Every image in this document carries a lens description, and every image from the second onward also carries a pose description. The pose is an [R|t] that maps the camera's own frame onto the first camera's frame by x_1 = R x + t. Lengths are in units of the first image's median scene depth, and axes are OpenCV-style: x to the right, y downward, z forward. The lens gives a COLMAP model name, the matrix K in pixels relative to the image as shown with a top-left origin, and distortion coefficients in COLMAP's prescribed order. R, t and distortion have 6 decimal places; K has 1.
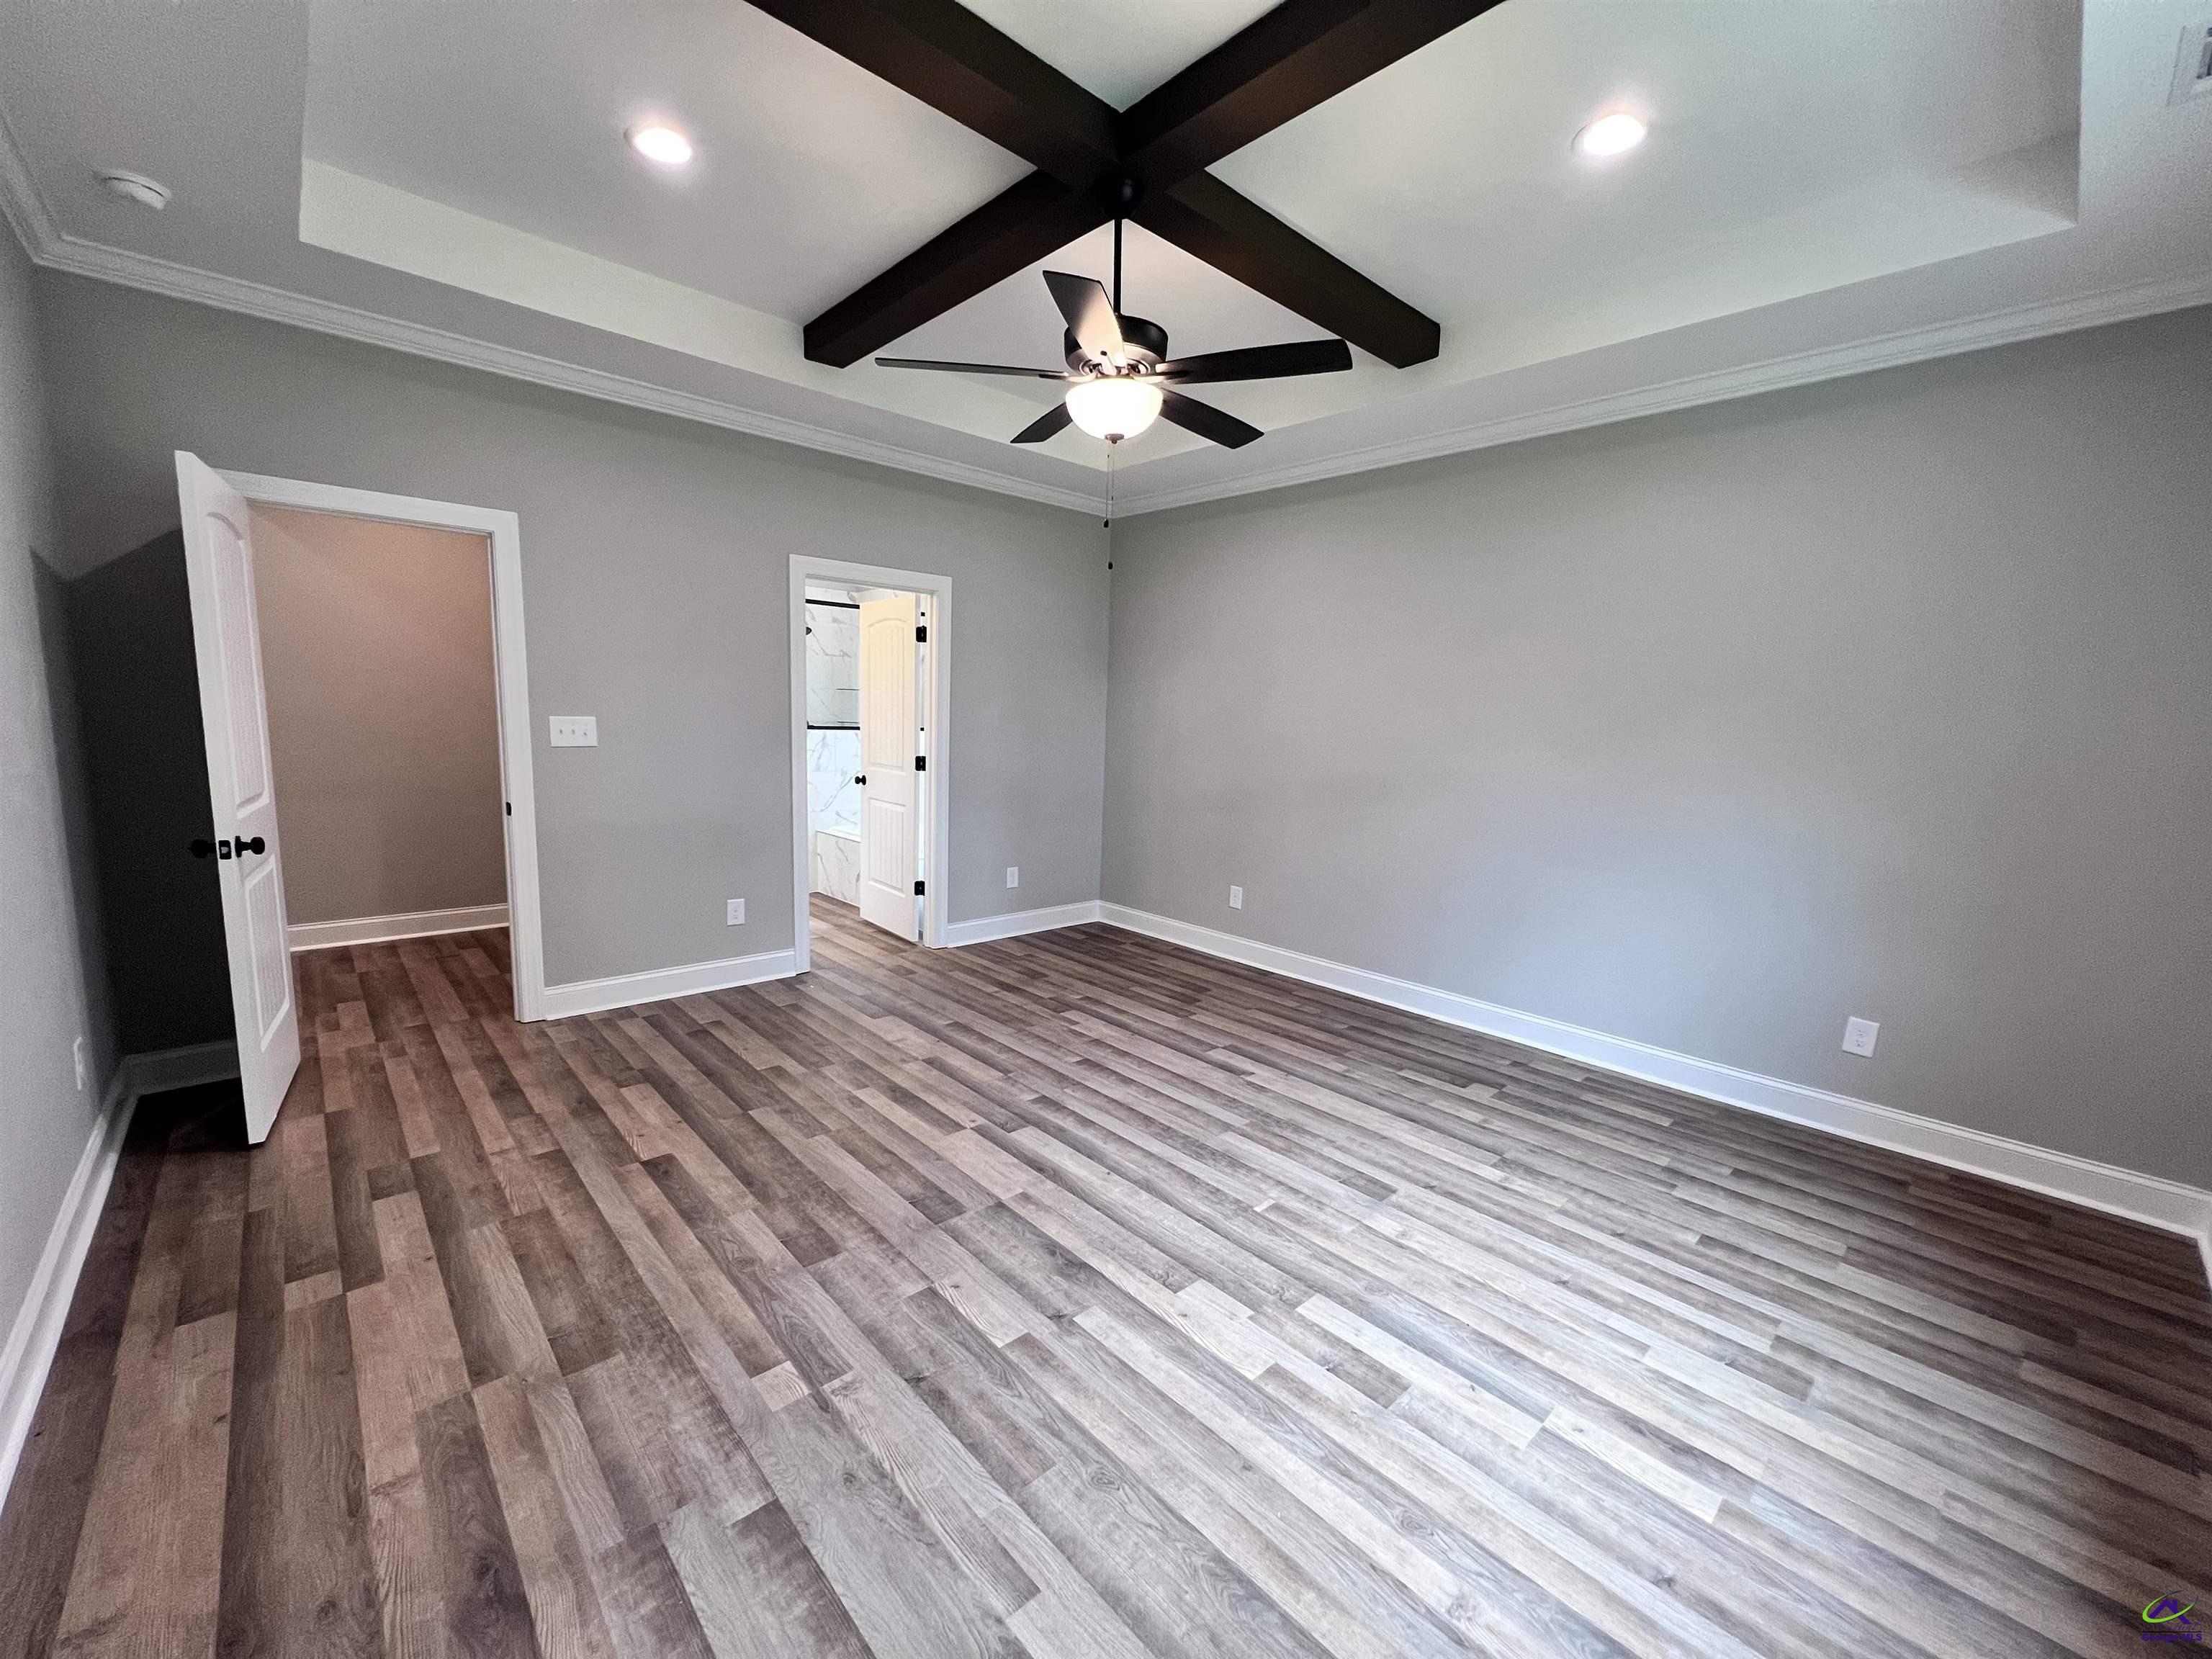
lens RADIAL K [[889.4, 0, 1102.7], [0, 889.4, 829.5], [0, 0, 1]] dist [-0.003669, 0.001641]
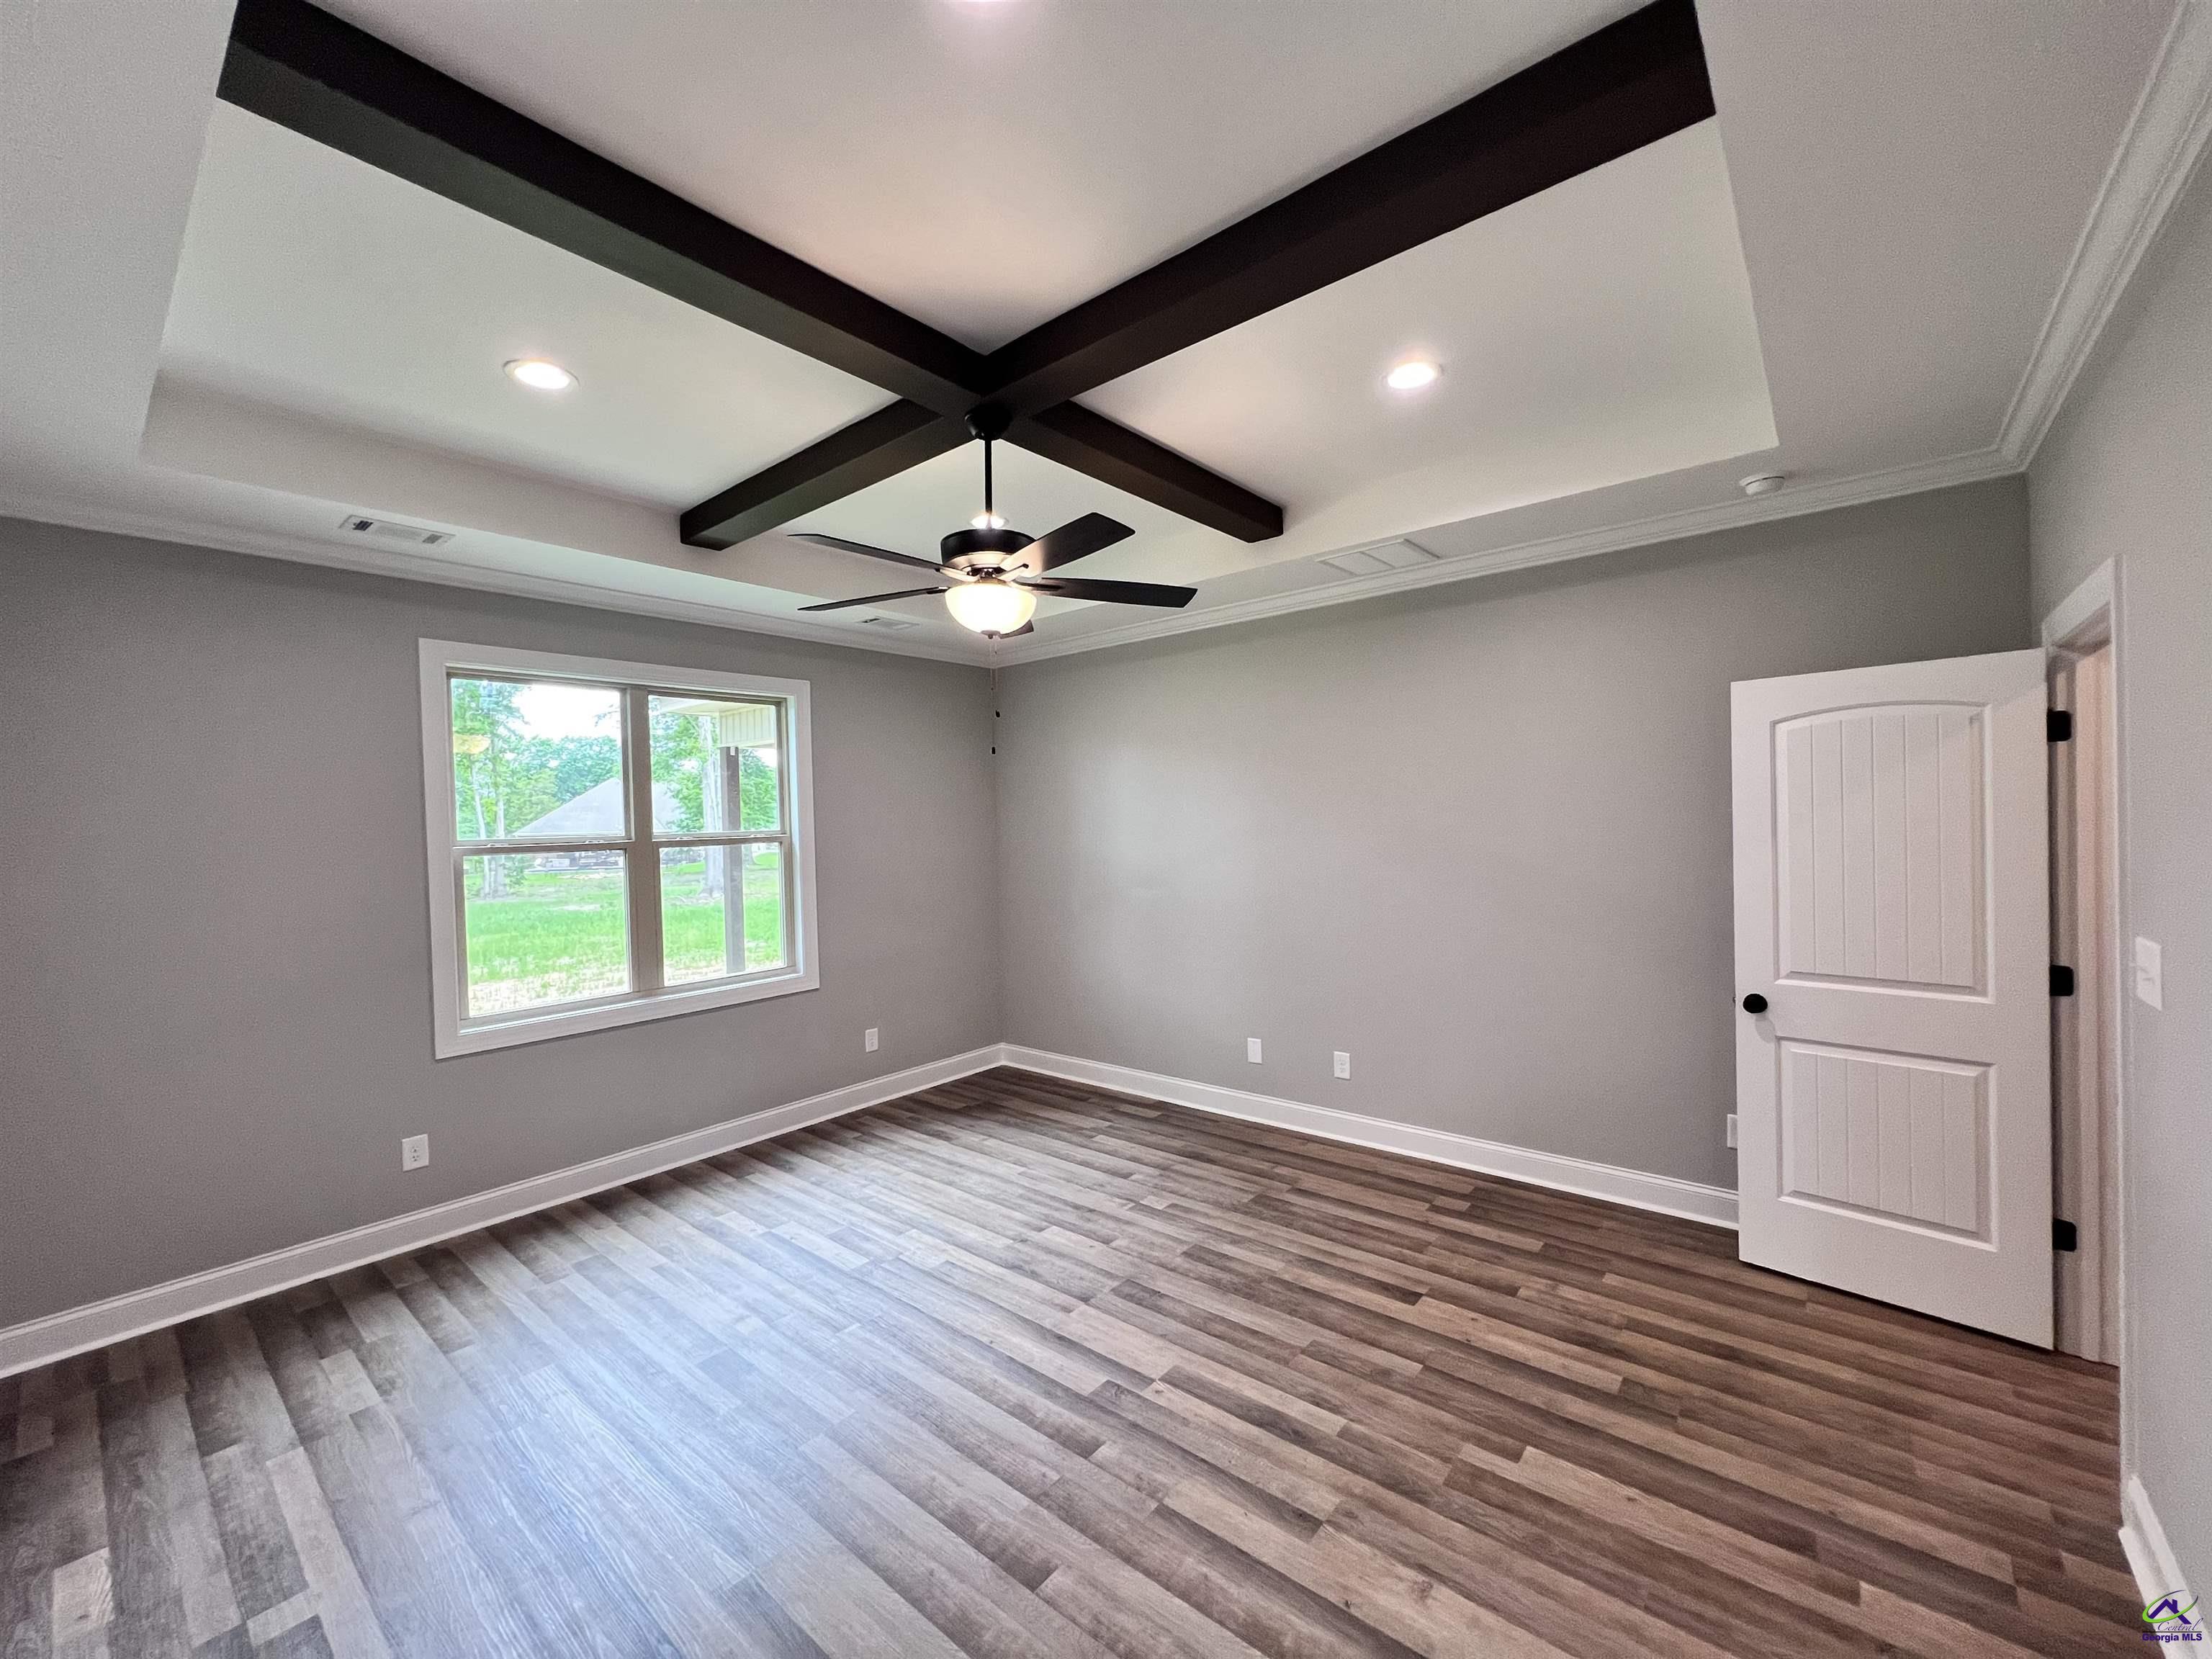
lens RADIAL K [[889.4, 0, 1113.2], [0, 889.4, 828.2], [0, 0, 1]] dist [-0.003669, 0.001641]
pose [[-0.990394, -0.006752, -0.138109, 0.013971], [-0.025270, 0.990824, 0.132776, -0.350552], [0.135945, 0.134990, -0.981477, 2.061184]]
